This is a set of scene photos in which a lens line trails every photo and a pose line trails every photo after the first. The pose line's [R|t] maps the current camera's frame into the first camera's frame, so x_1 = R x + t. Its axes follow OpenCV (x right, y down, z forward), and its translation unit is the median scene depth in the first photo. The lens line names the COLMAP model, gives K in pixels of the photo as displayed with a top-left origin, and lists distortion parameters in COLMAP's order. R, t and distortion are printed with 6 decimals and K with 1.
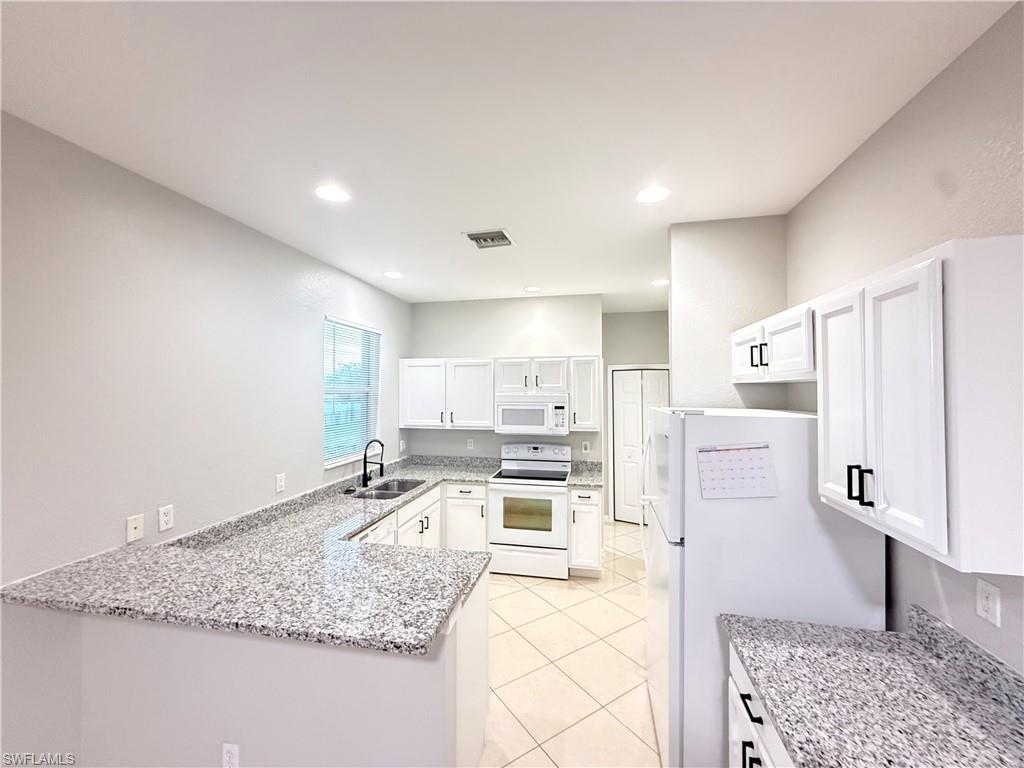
lens RADIAL K [[409.8, 0, 512.0], [0, 409.8, 384.0], [0, 0, 1]] dist [-0.001817, 0.000020]
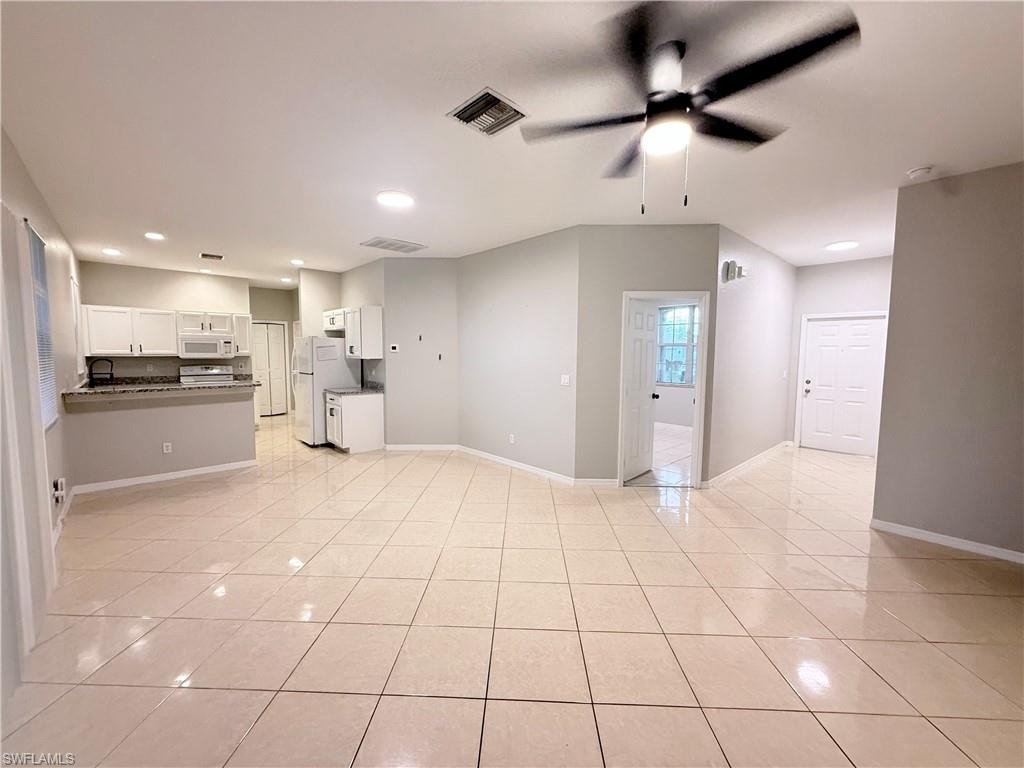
lens RADIAL K [[409.8, 0, 512.0], [0, 409.8, 384.0], [0, 0, 1]] dist [-0.001817, 0.000020]
pose [[0.582843, -0.059230, 0.810423, -0.601555], [-0.022254, 0.995802, 0.088783, 0.051167], [-0.812280, -0.069782, 0.579078, -1.014759]]
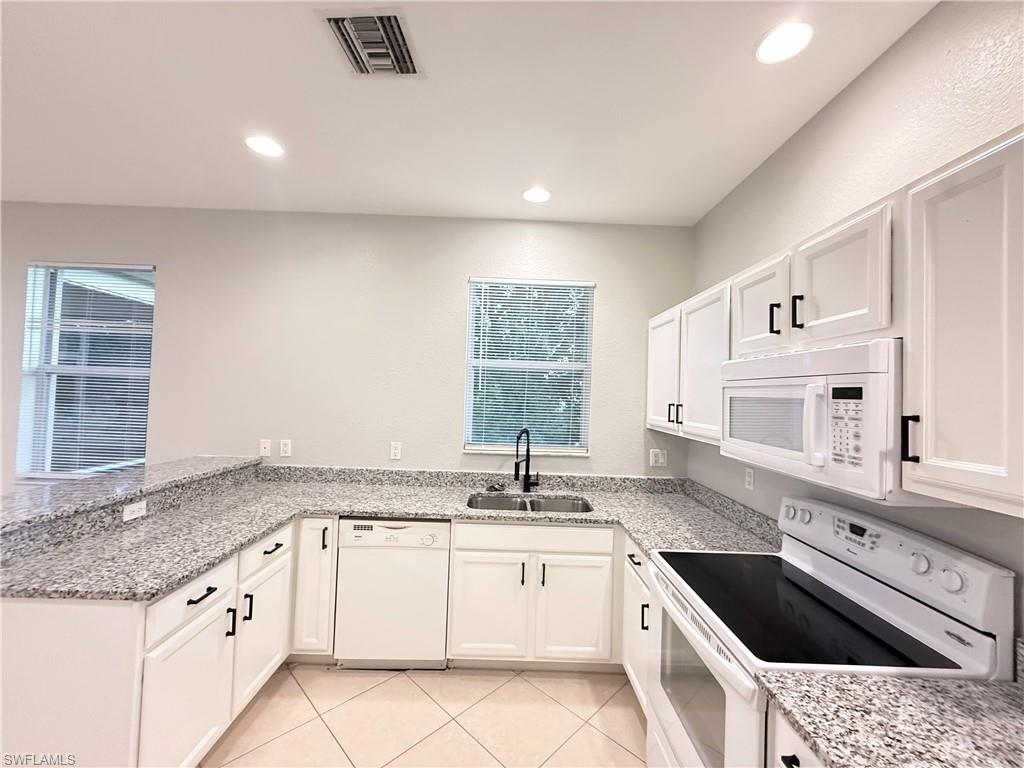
lens RADIAL K [[409.8, 0, 512.0], [0, 409.8, 384.0], [0, 0, 1]] dist [-0.001817, 0.000020]
pose [[0.207601, -0.015053, -0.978098, 0.330677], [-0.019386, 0.999622, -0.019499, 0.060434], [0.978021, 0.023009, 0.207231, 0.717098]]
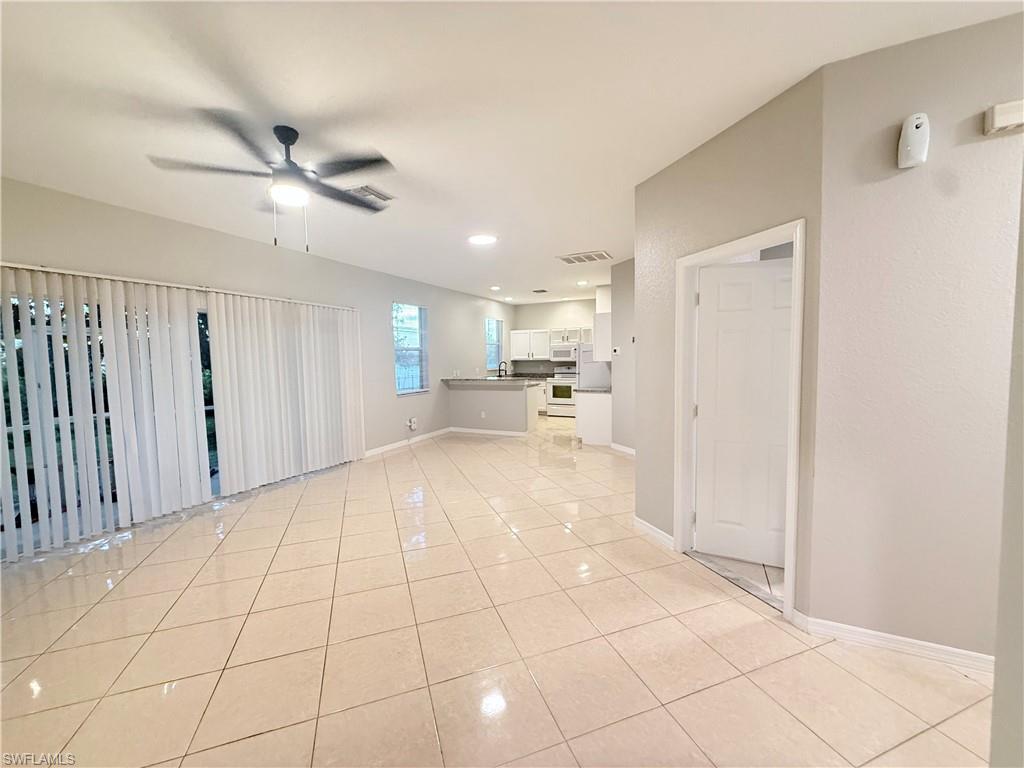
lens RADIAL K [[409.8, 0, 512.0], [0, 409.8, 384.0], [0, 0, 1]] dist [-0.001817, 0.000020]
pose [[0.970896, -0.001665, -0.239495, 0.316746], [0.022378, 0.996232, 0.083792, 0.049105], [0.238453, -0.086713, 0.967275, -1.387762]]
